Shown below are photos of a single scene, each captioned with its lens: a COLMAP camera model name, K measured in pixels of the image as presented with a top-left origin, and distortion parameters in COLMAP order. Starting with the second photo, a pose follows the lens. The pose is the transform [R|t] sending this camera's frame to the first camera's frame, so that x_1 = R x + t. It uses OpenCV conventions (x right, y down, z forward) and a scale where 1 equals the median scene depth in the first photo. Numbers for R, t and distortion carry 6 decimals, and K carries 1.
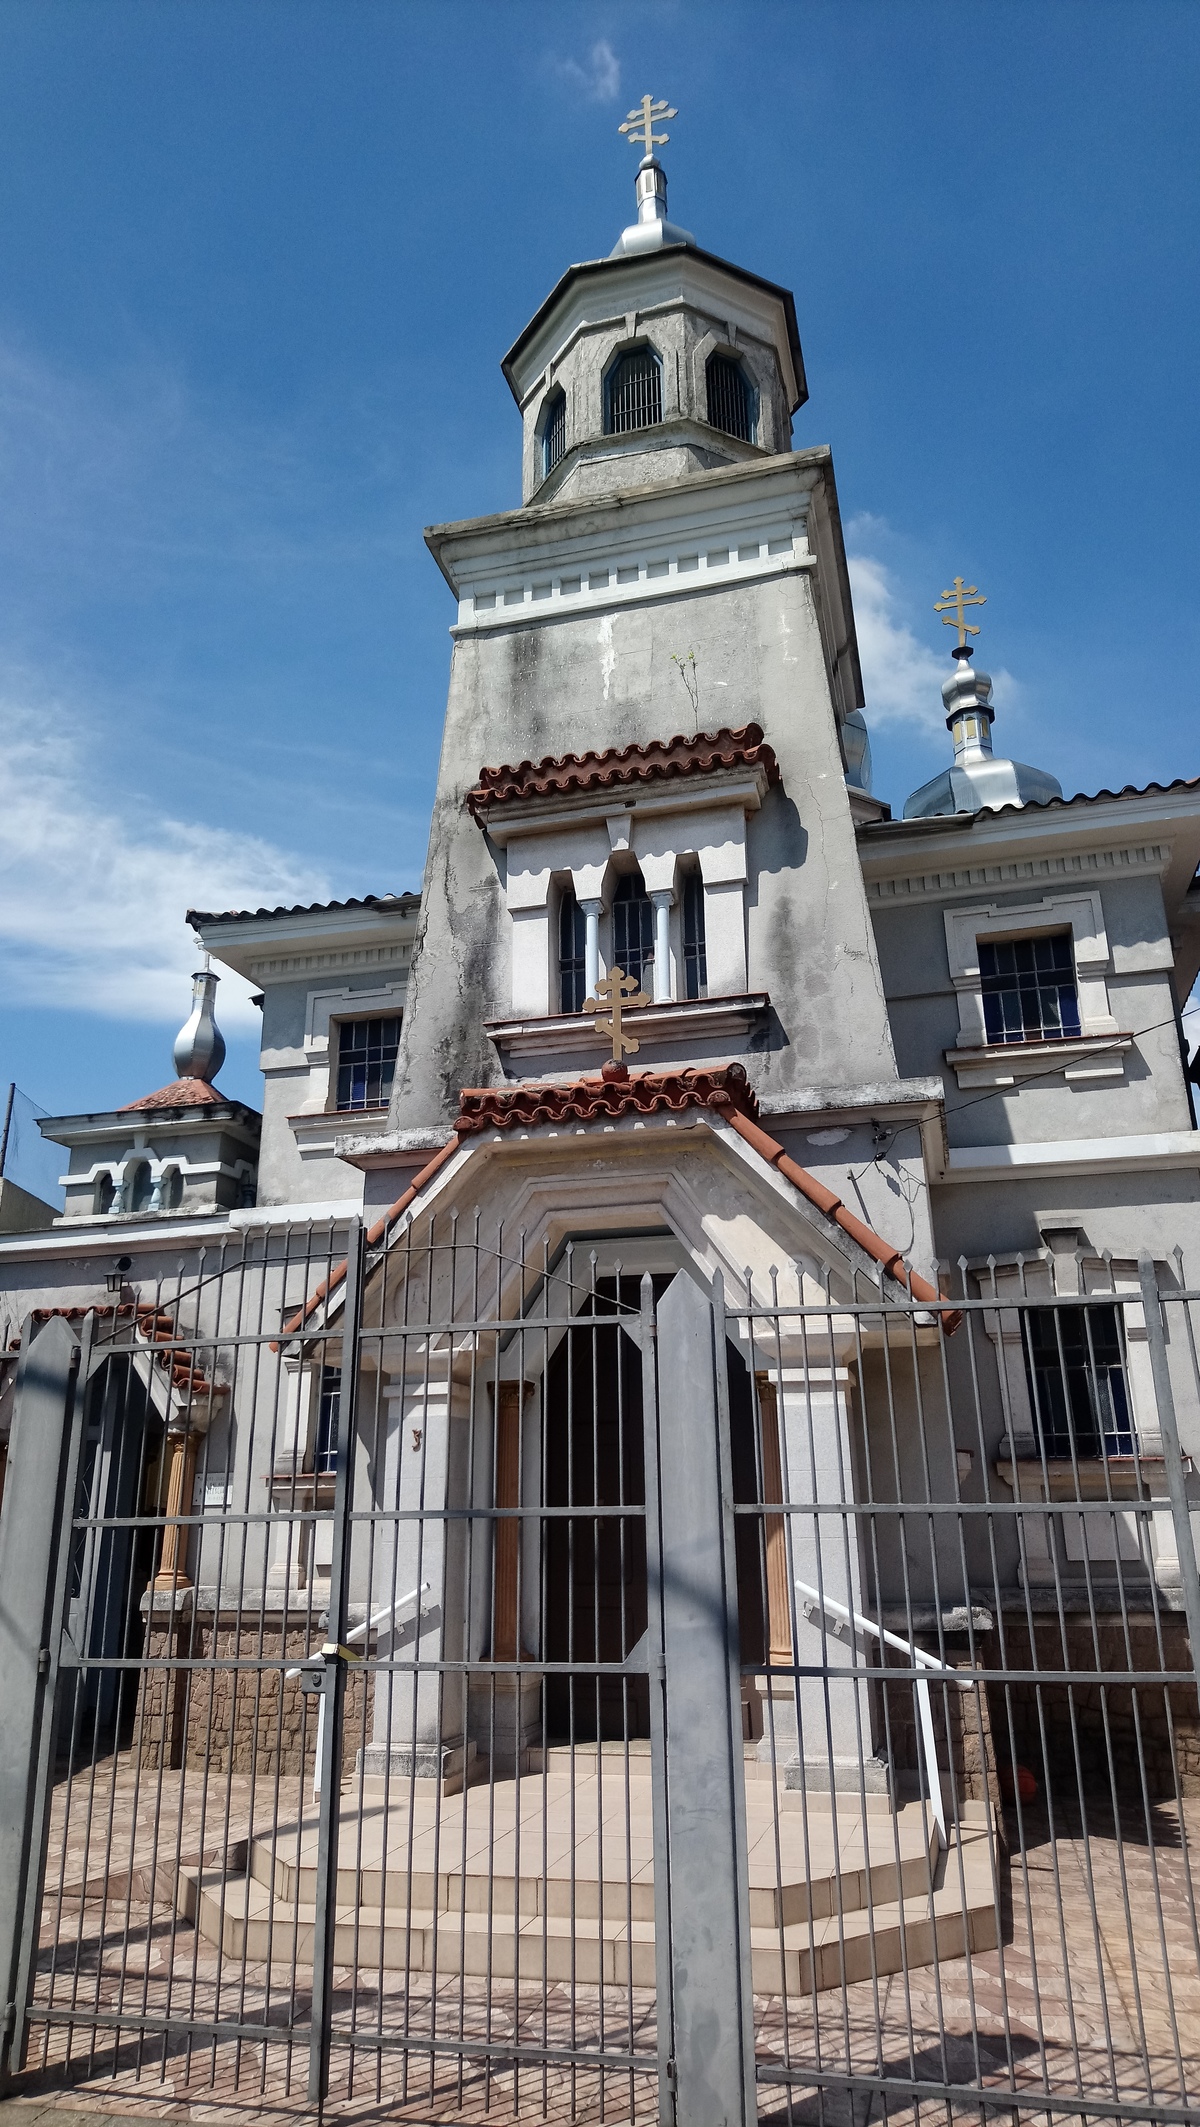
lens RADIAL K [[1288.8, 0, 612.3], [0, 1288.8, 1072.3], [0, 0, 1]] dist [0.187488, -0.318436]
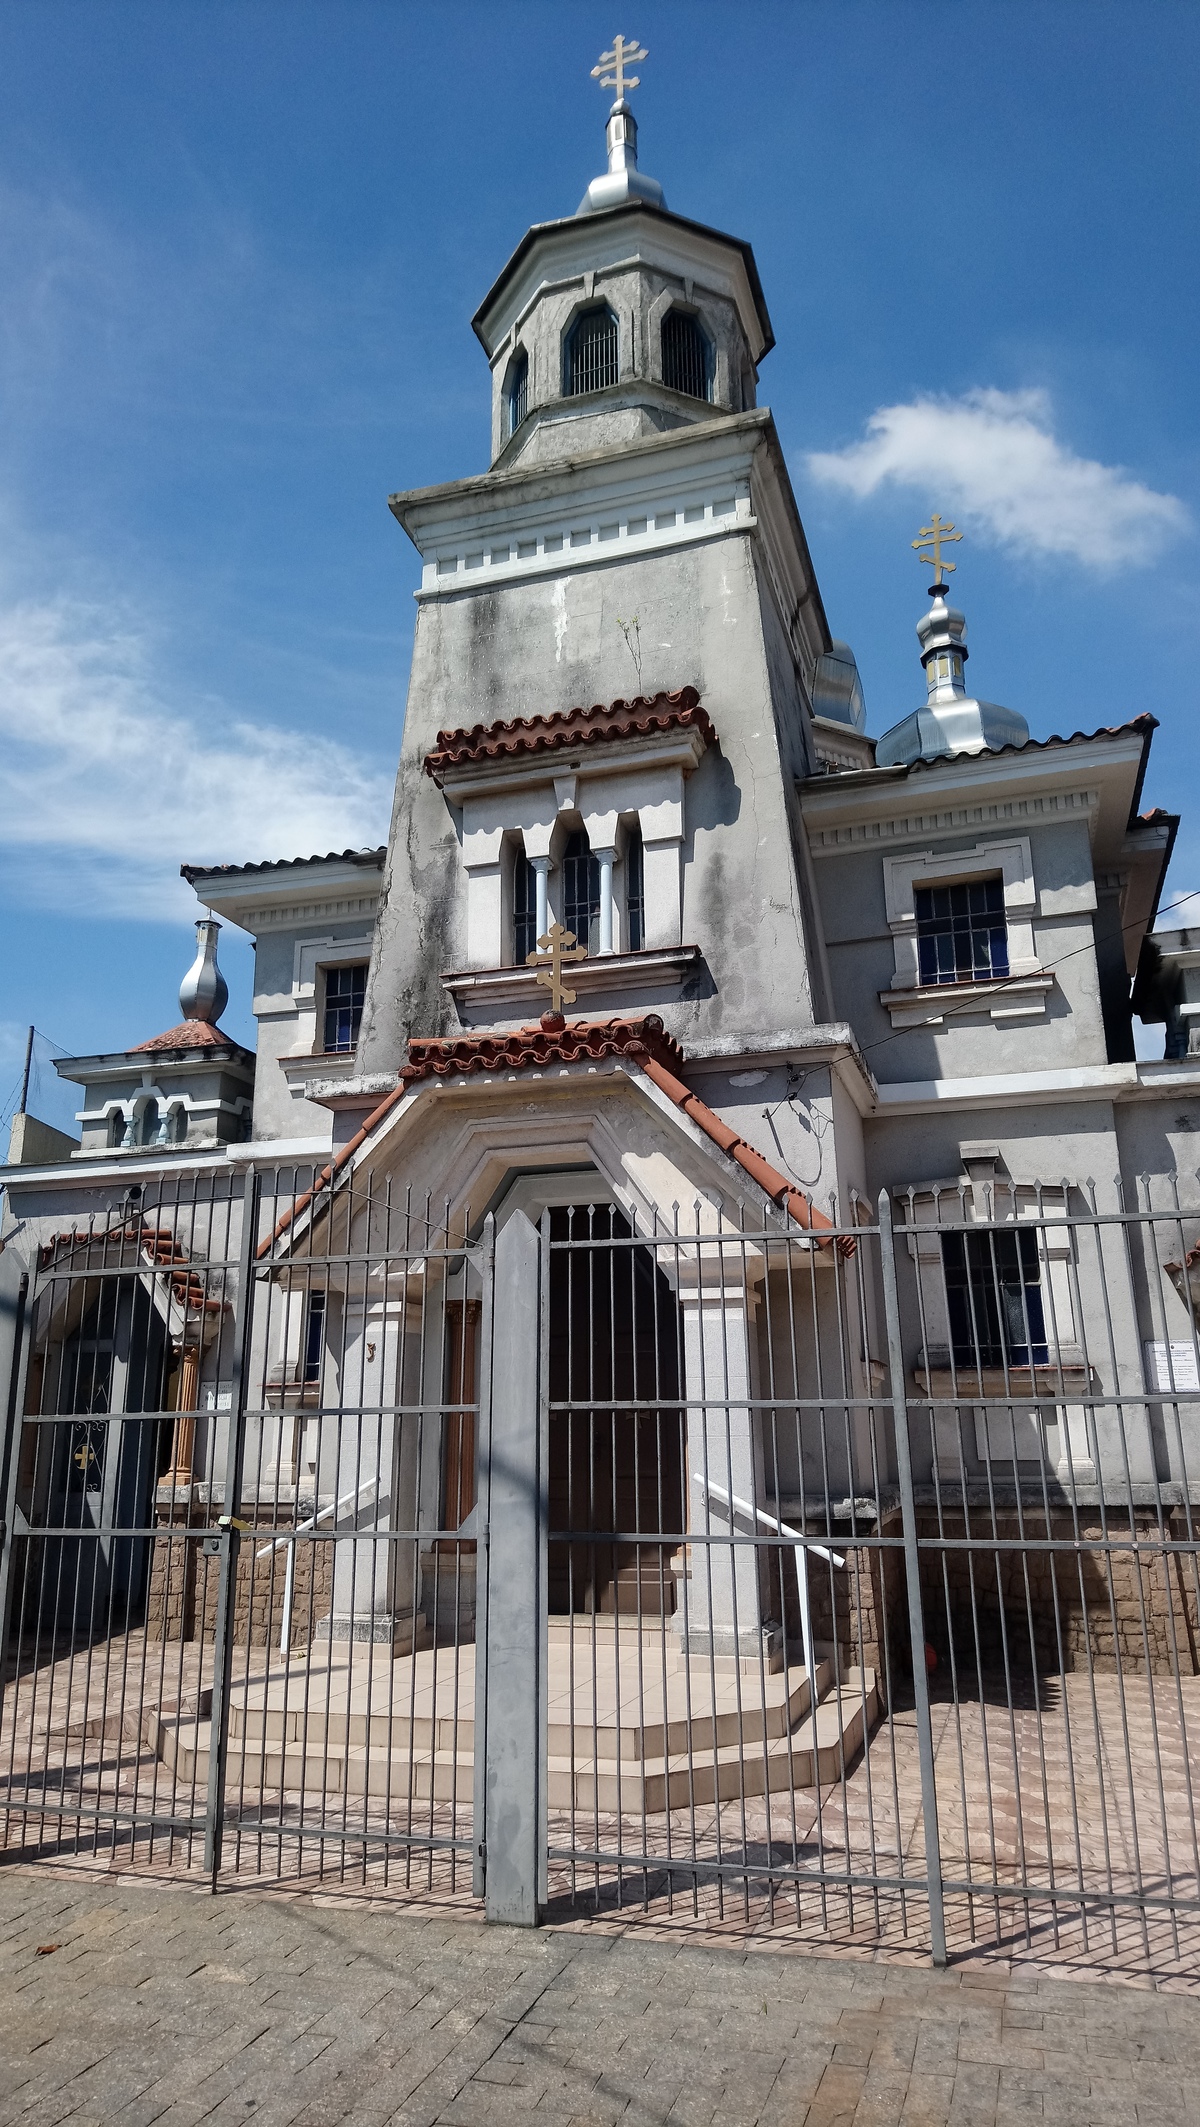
lens RADIAL K [[1288.8, 0, 612.3], [0, 1288.8, 1072.3], [0, 0, 1]] dist [0.187488, -0.318436]
pose [[0.999013, -0.009649, -0.043369, 0.084793], [0.012194, 0.998195, 0.058811, -0.017662], [0.042723, -0.059282, 0.997327, -0.072198]]
